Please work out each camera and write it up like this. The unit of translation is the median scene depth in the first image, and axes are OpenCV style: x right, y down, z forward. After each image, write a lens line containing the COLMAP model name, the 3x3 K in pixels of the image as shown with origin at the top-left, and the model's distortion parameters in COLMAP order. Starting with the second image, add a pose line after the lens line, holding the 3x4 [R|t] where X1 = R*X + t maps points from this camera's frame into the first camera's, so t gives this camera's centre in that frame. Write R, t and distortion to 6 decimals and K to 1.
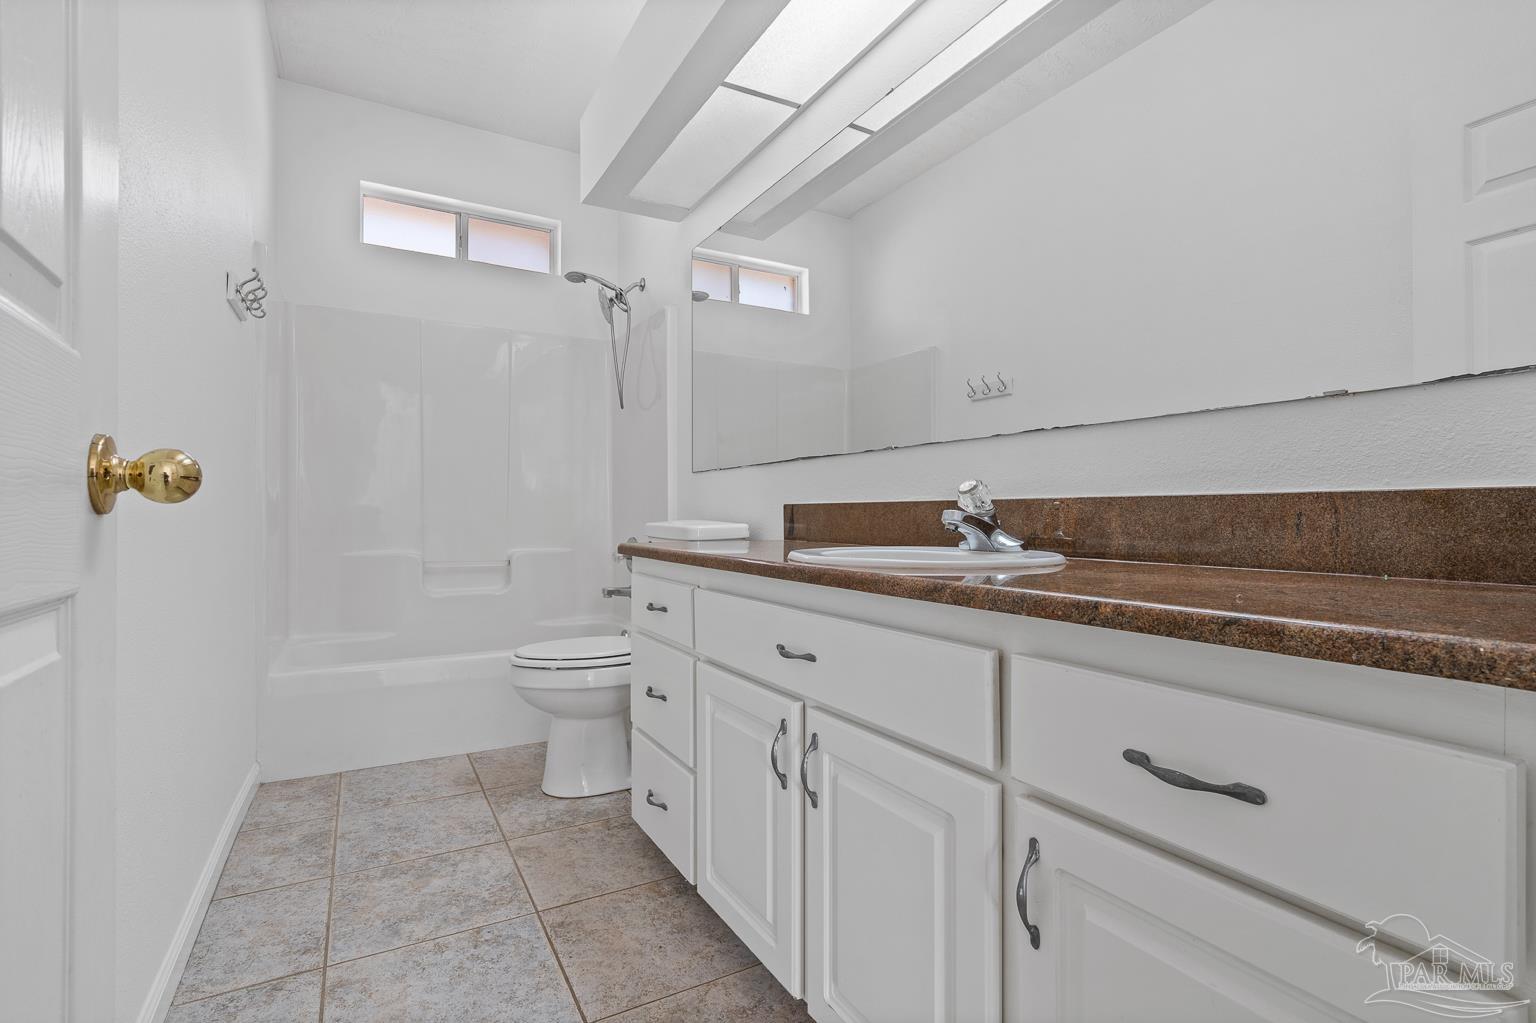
lens RADIAL K [[717.3, 0, 765.3], [0, 717.3, 517.4], [0, 0, 1]] dist [-0.007222, -0.000753]
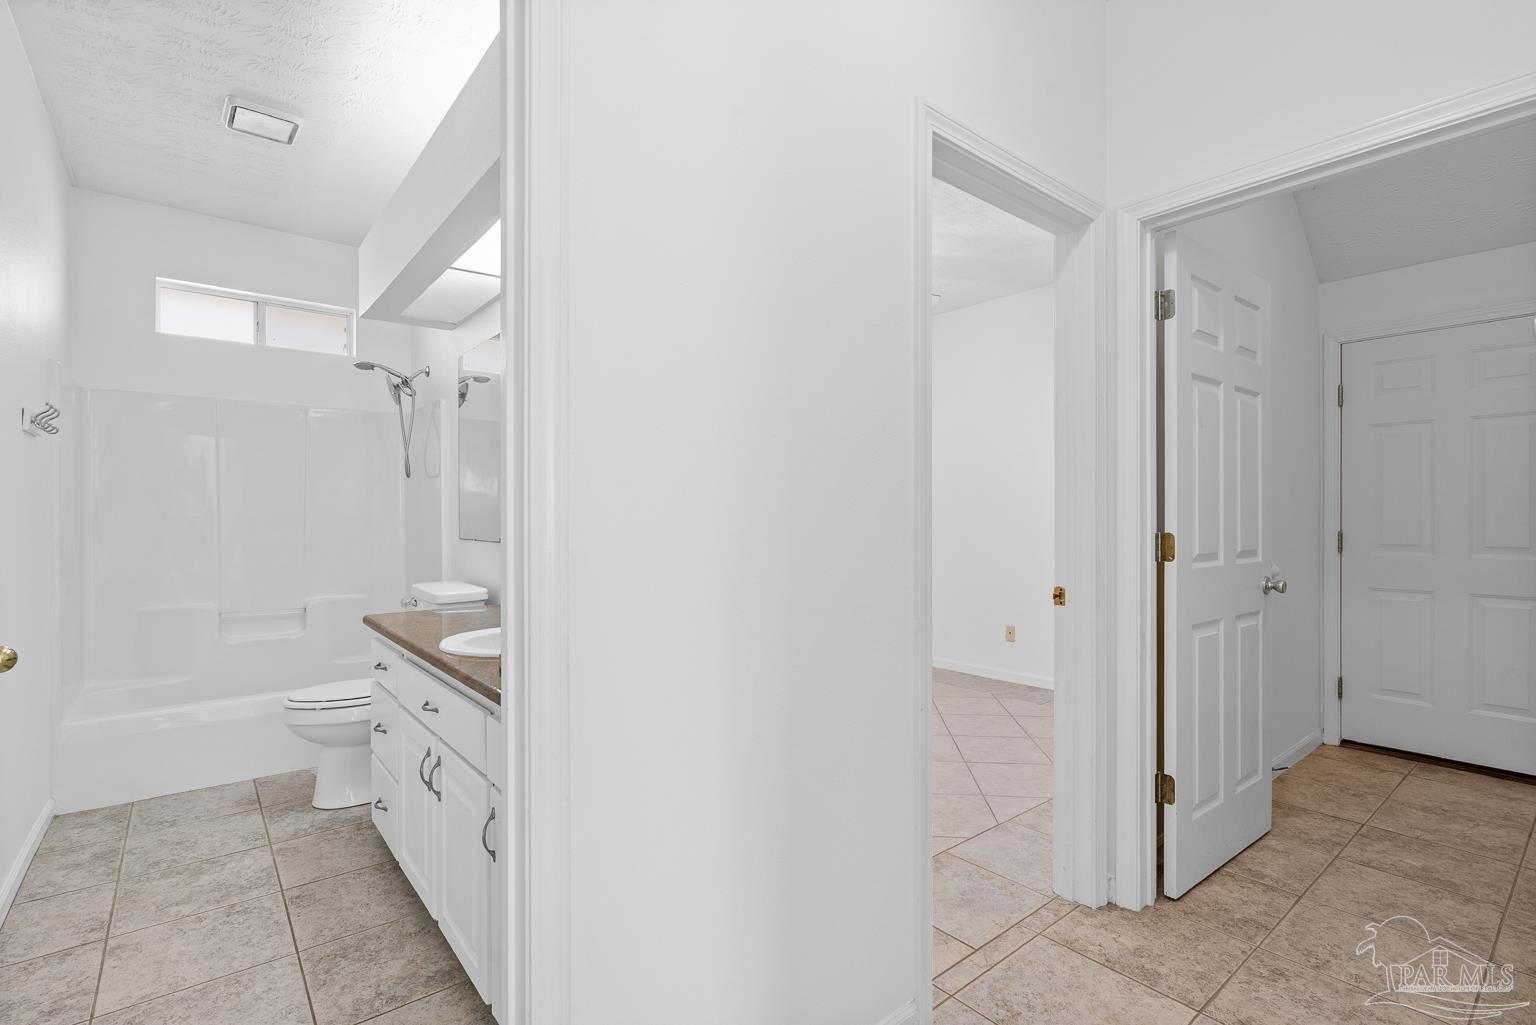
lens RADIAL K [[707.3, 0, 768.0], [0, 707.3, 517.4], [0, 0, 1]] dist [-0.011430, 0.001345]
pose [[0.984181, -0.002560, 0.177150, 0.312836], [0.002866, 0.999995, -0.001468, -0.145673], [-0.177145, 0.001952, 0.984183, -0.435474]]
